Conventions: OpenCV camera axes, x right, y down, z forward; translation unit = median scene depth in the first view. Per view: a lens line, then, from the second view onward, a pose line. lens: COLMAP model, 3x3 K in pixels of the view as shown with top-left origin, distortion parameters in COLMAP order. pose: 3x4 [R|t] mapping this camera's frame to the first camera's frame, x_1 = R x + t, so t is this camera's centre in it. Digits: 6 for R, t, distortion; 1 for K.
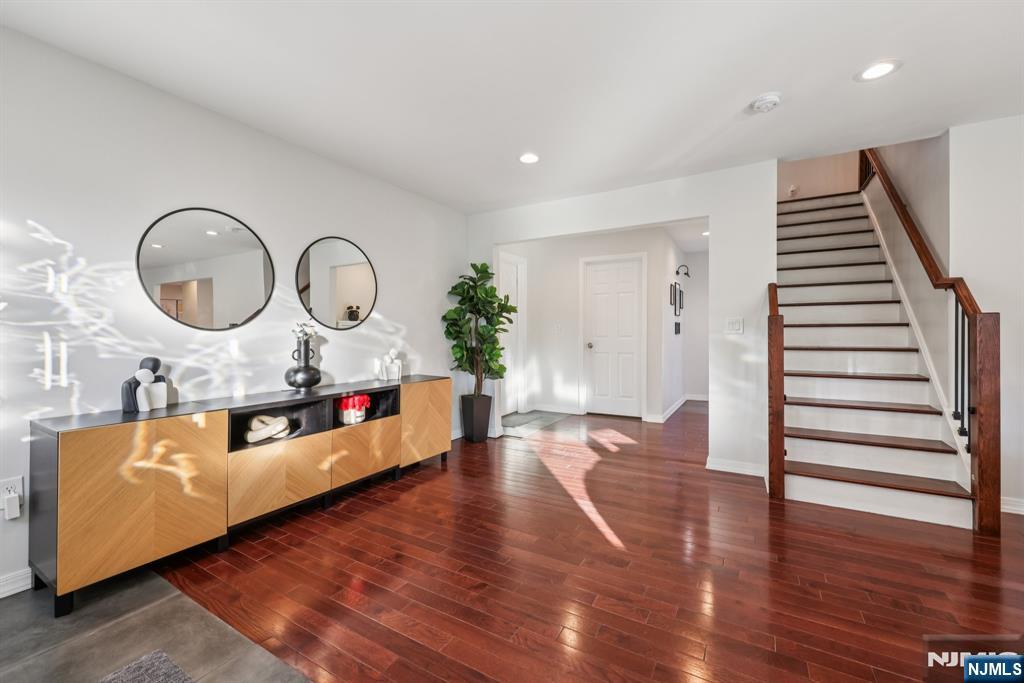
lens RADIAL K [[417.5, 0, 513.7], [0, 417.5, 337.7], [0, 0, 1]] dist [0.002700, 0.000303]
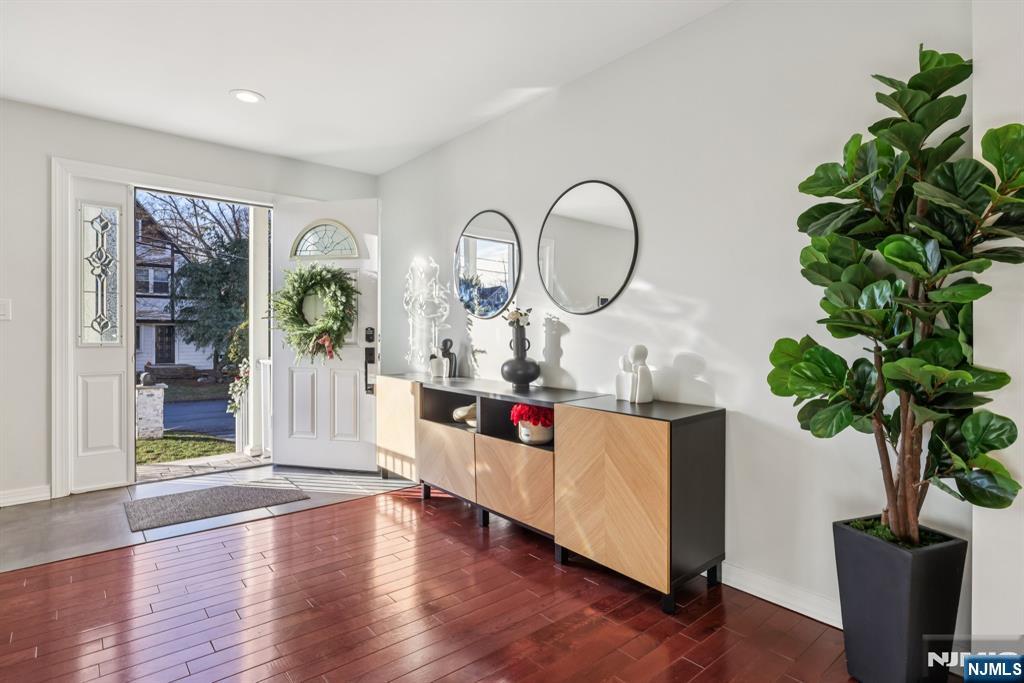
lens RADIAL K [[528.5, 0, 509.1], [0, 528.5, 335.6], [0, 0, 1]] dist [-0.001296, -0.000147]
pose [[-0.350591, 0.008649, -0.936489, 0.472285], [-0.011268, 0.999846, 0.013453, 0.008101], [0.936461, 0.015269, -0.350440, 1.249791]]
